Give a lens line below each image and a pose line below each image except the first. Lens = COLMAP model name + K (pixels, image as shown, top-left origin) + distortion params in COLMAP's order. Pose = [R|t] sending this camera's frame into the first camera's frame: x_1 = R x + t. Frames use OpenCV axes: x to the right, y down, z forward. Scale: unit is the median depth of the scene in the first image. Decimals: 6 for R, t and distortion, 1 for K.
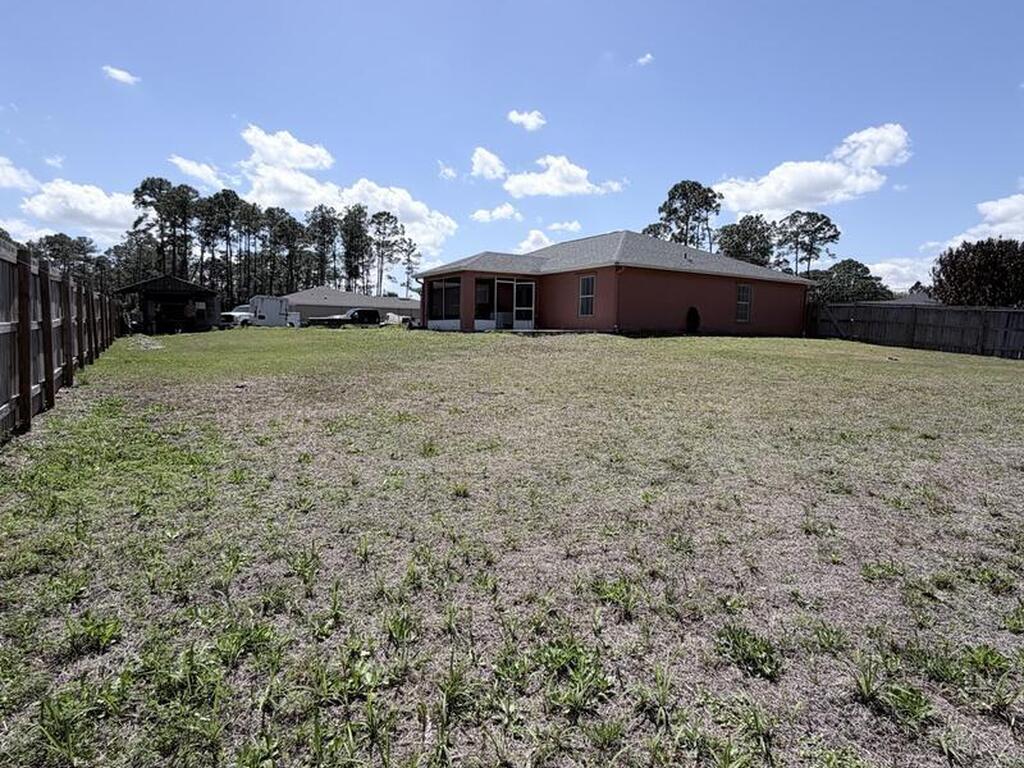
lens RADIAL K [[551.8, 0, 512.0], [0, 551.8, 384.0], [0, 0, 1]] dist [-0.000480, -0.000007]
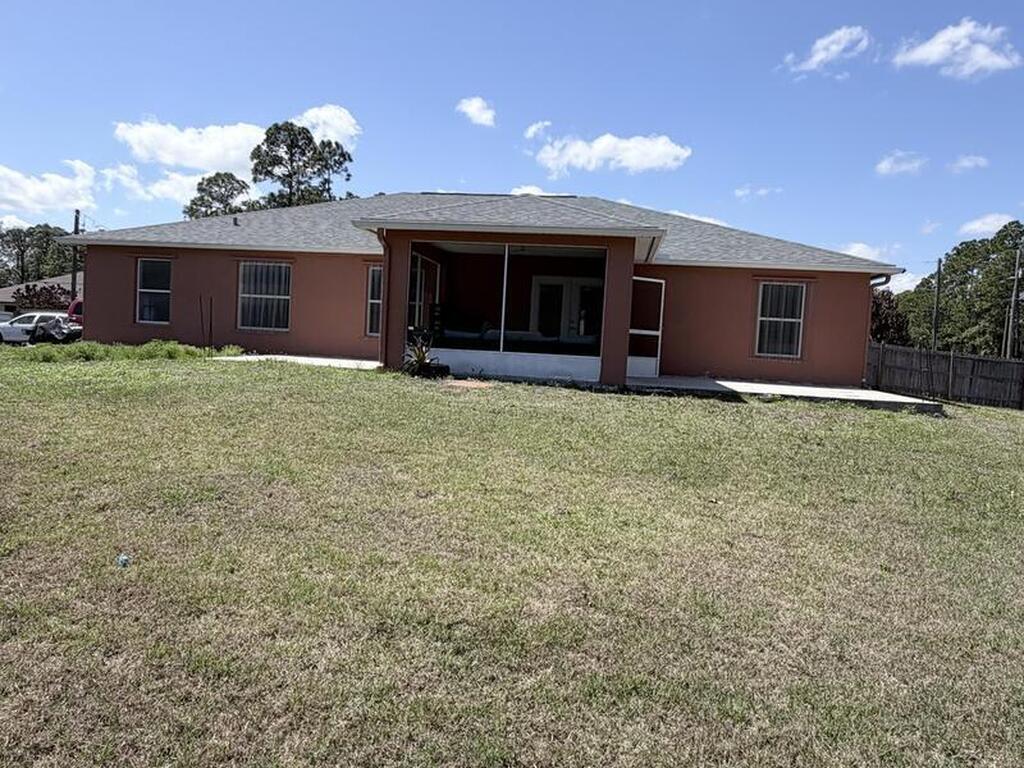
lens RADIAL K [[653.4, 0, 512.0], [0, 653.4, 384.0], [0, 0, 1]] dist [0.002147, -0.015751]
pose [[0.616889, -0.030325, 0.786466, -0.492575], [0.032678, 0.999383, 0.012903, -0.105681], [-0.786372, 0.017740, 0.617499, 0.761386]]
